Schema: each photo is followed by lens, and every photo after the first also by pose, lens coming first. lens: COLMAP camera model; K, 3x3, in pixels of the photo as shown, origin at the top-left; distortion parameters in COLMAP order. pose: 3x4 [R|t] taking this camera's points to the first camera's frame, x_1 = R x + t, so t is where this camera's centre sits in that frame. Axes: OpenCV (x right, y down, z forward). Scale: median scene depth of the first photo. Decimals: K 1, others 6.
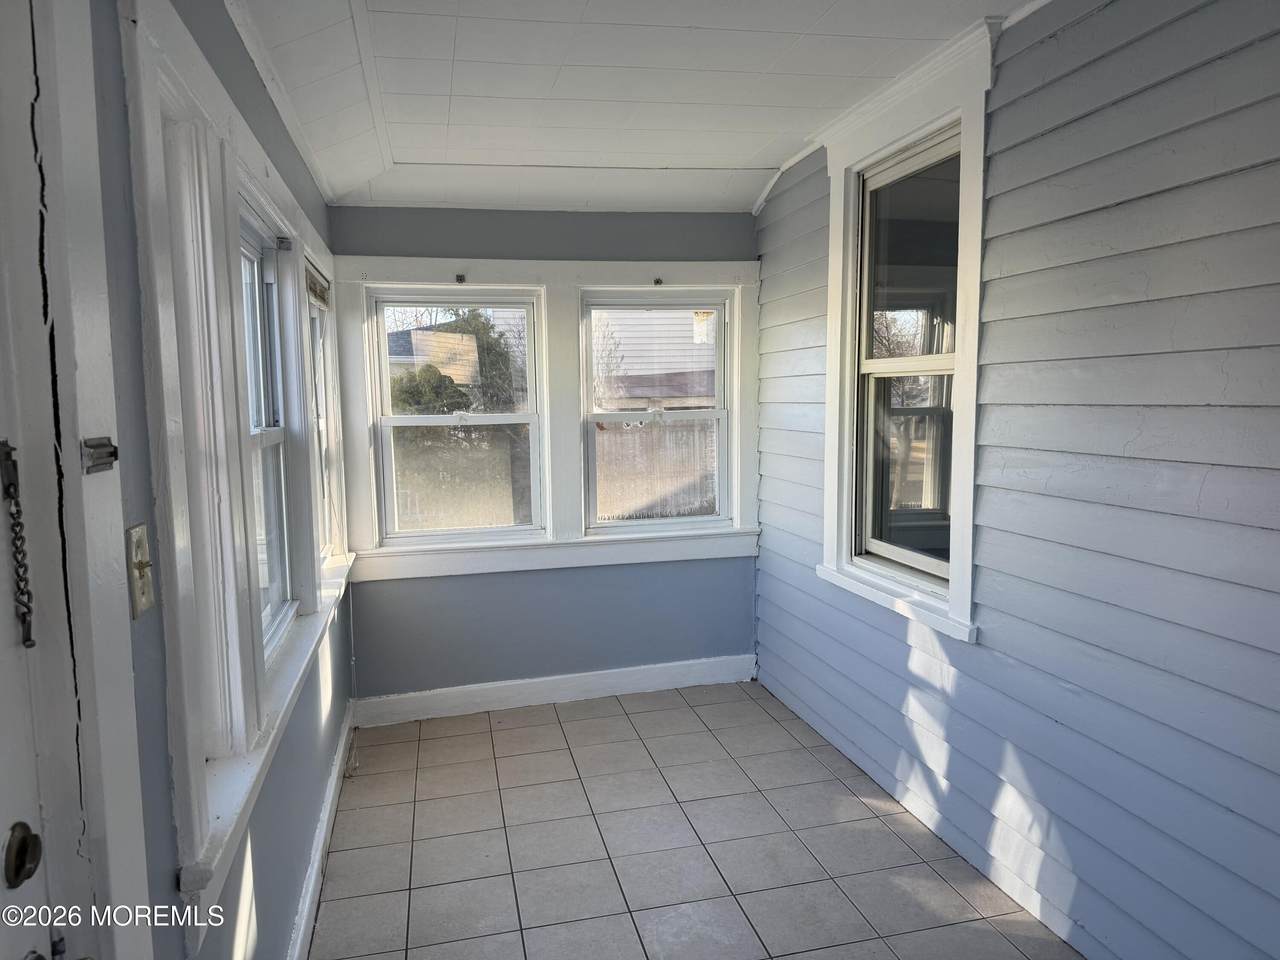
lens RADIAL K [[902.2, 0, 644.2], [0, 902.2, 483.9], [0, 0, 1]] dist [0.114080, -0.167565]
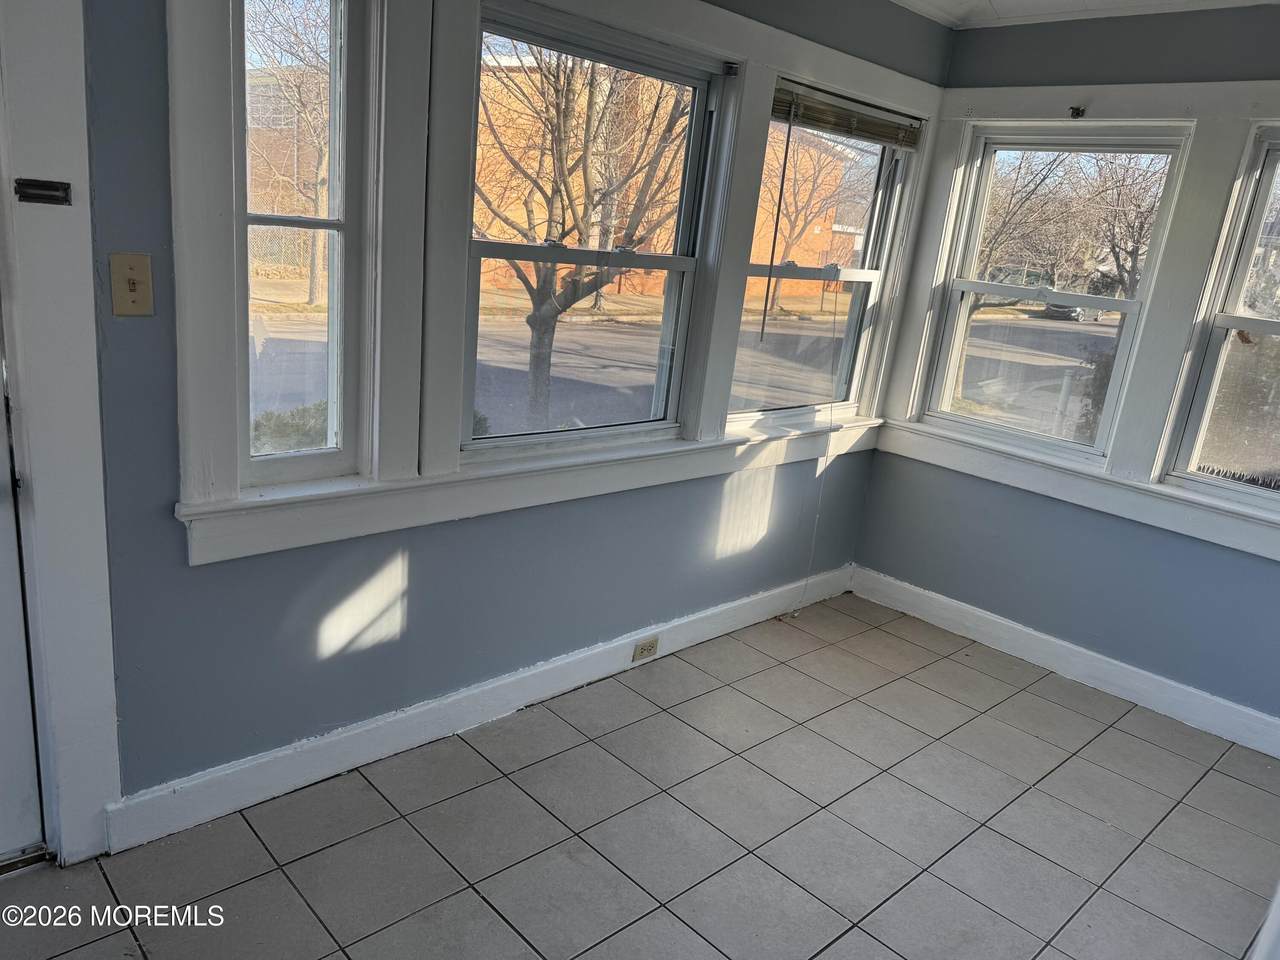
lens RADIAL K [[902.2, 0, 644.2], [0, 902.2, 483.9], [0, 0, 1]] dist [0.114080, -0.167565]
pose [[0.496537, 0.306396, -0.812141, 0.349103], [-0.202798, 0.950684, 0.234676, -0.032667], [0.843993, 0.048175, 0.534186, 0.282578]]
